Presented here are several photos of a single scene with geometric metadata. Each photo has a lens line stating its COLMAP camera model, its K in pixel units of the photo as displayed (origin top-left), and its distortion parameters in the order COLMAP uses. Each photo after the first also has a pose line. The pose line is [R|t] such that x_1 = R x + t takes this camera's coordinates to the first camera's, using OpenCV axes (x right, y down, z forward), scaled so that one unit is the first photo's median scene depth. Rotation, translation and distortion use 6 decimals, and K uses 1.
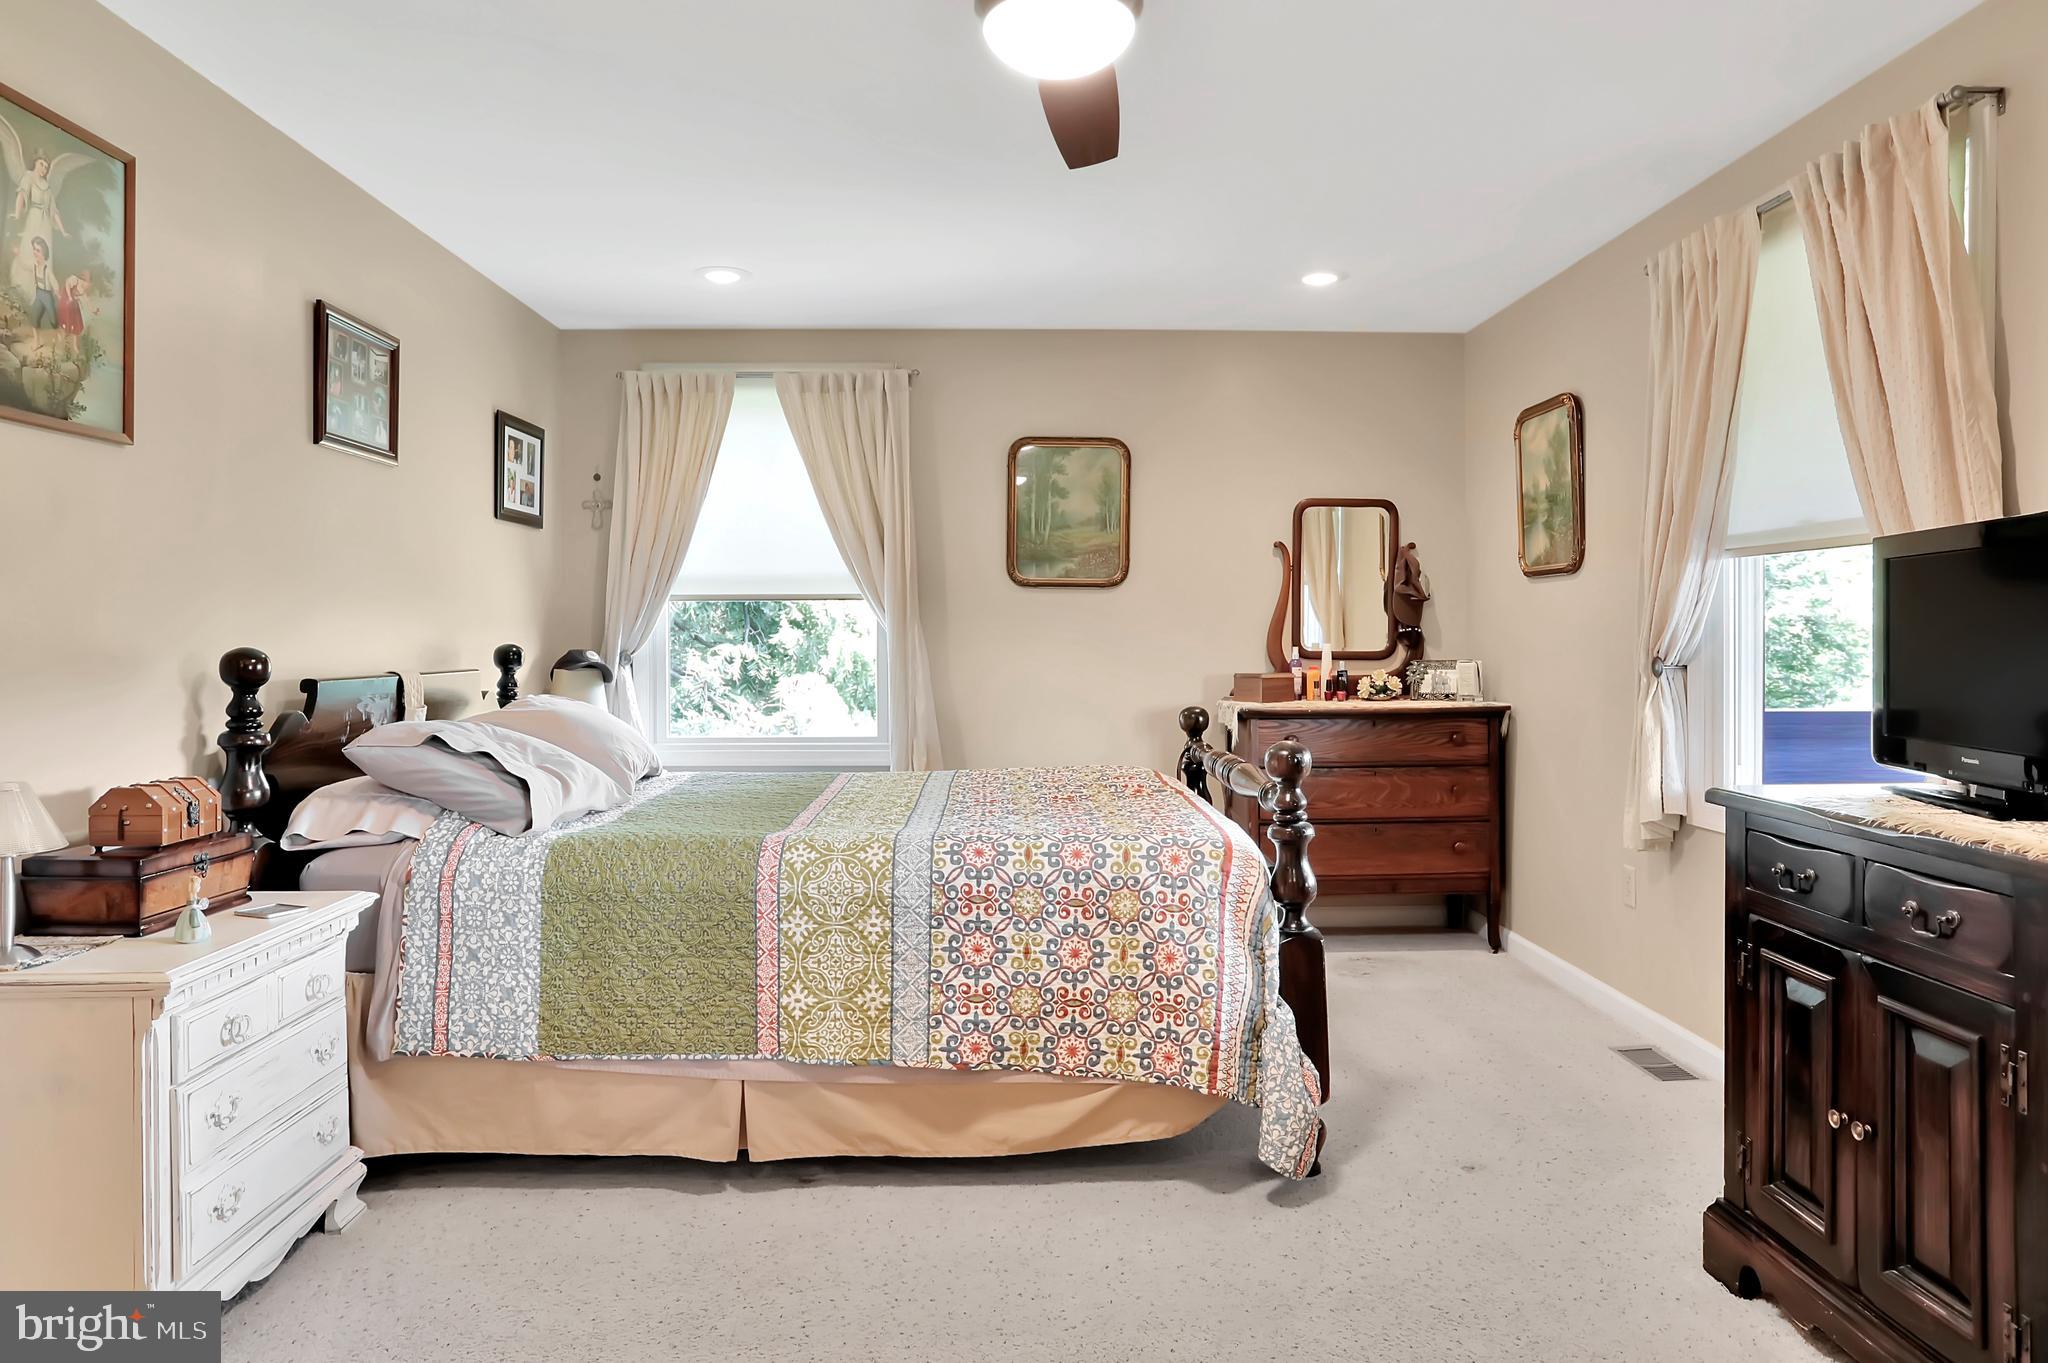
lens RADIAL K [[1325.7, 0, 1025.0], [0, 1325.7, 644.2], [0, 0, 1]] dist [-0.079034, 0.094974]
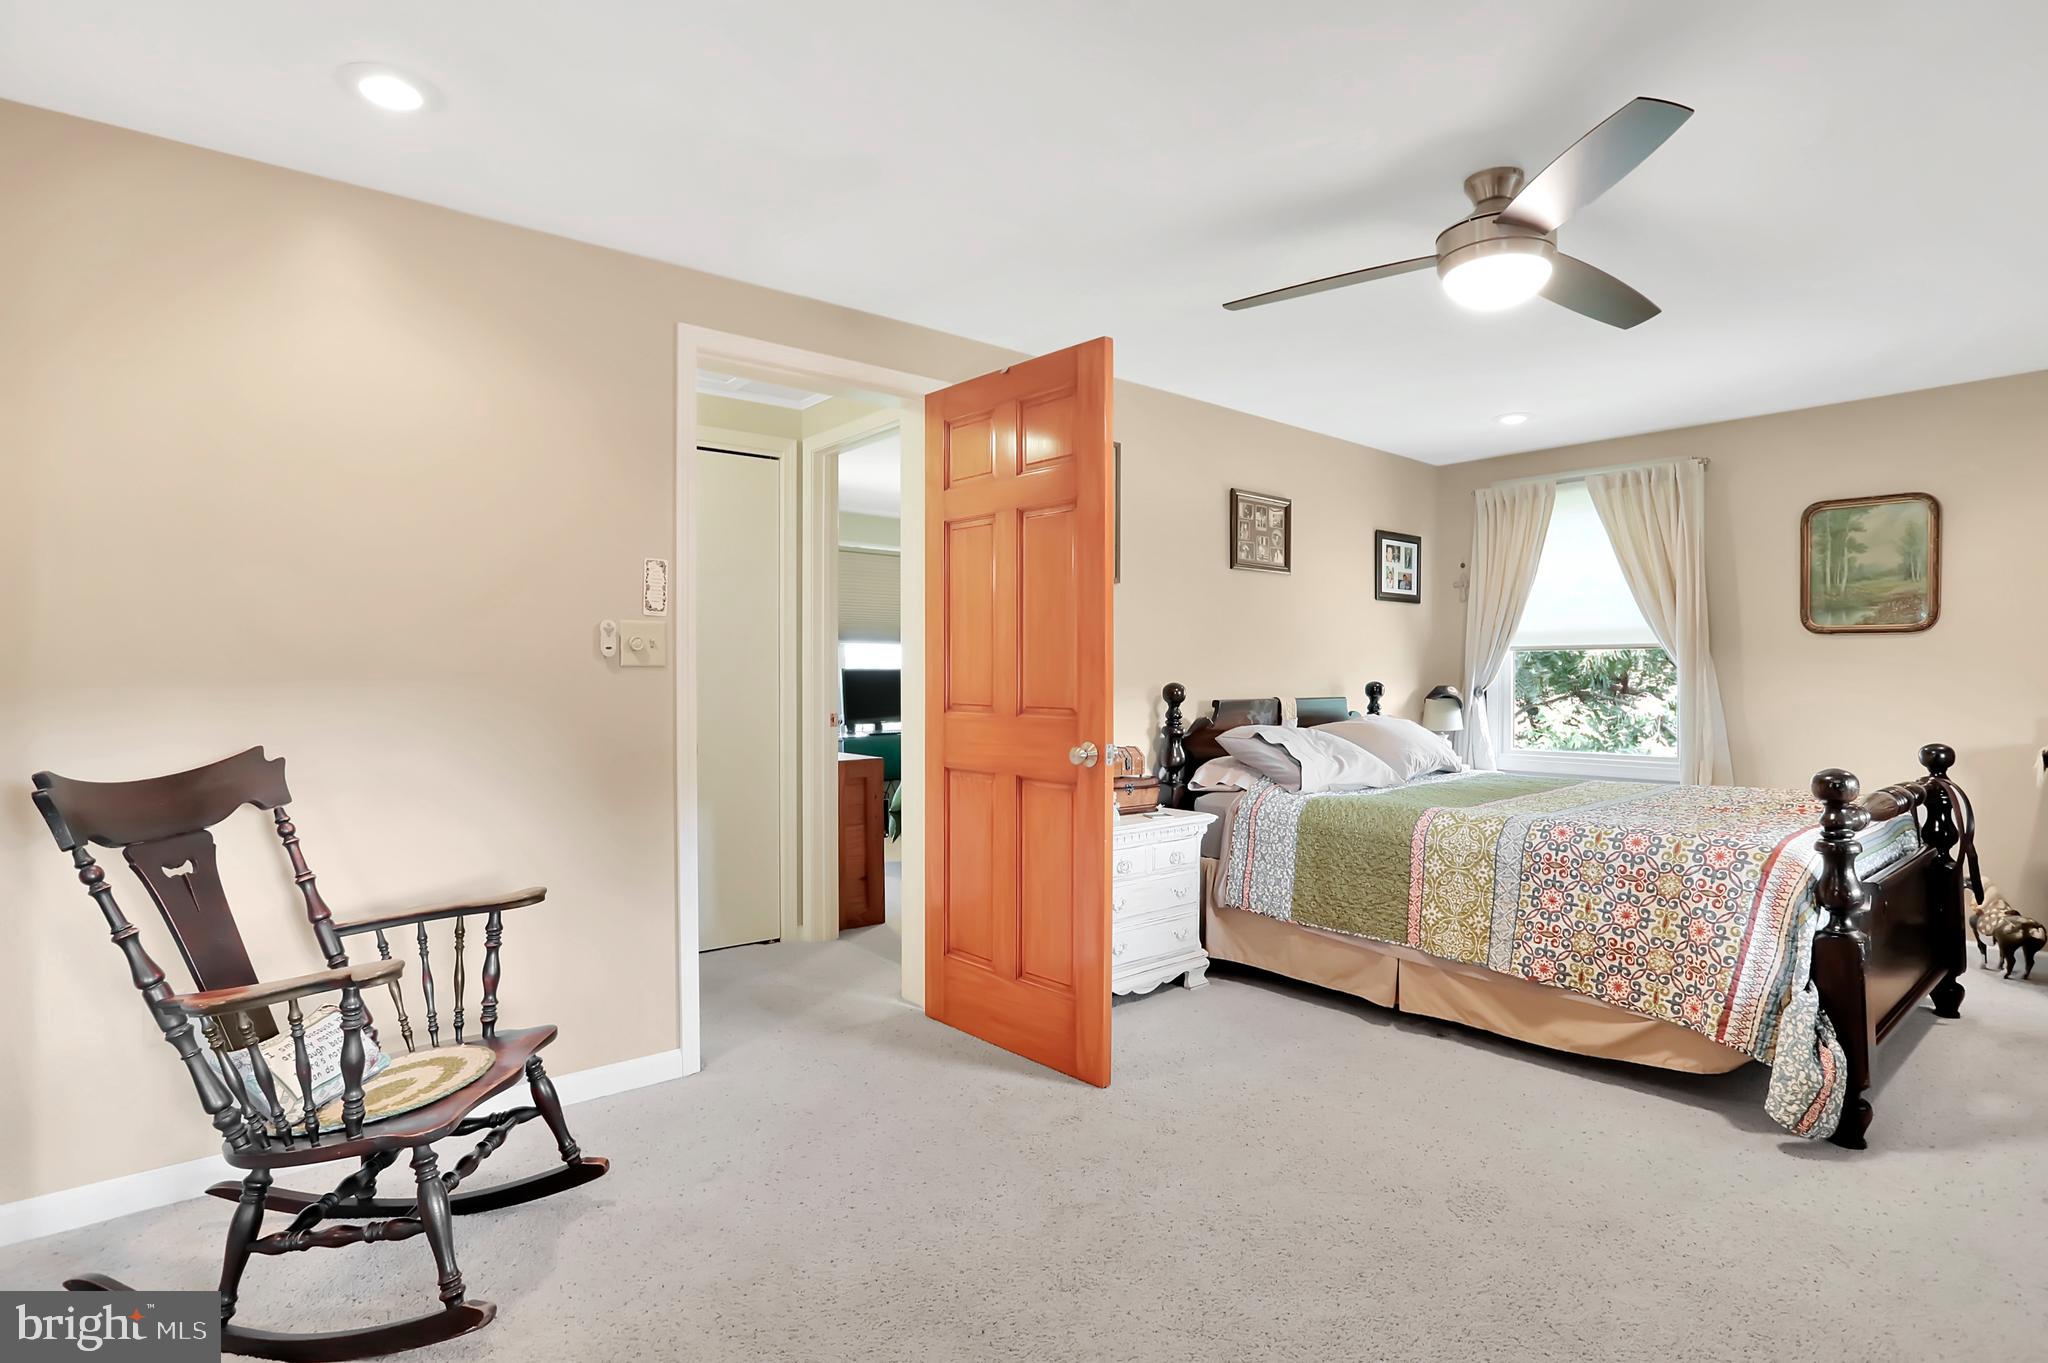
lens RADIAL K [[1015.6, 0, 1024.0], [0, 1015.6, 681.5], [0, 0, 1]] dist [-0.085416, 0.036275]
pose [[0.620644, 0.006518, -0.784065, 0.440627], [-0.005957, 0.999976, 0.003598, -0.002606], [0.784070, 0.002438, 0.620668, -0.098546]]
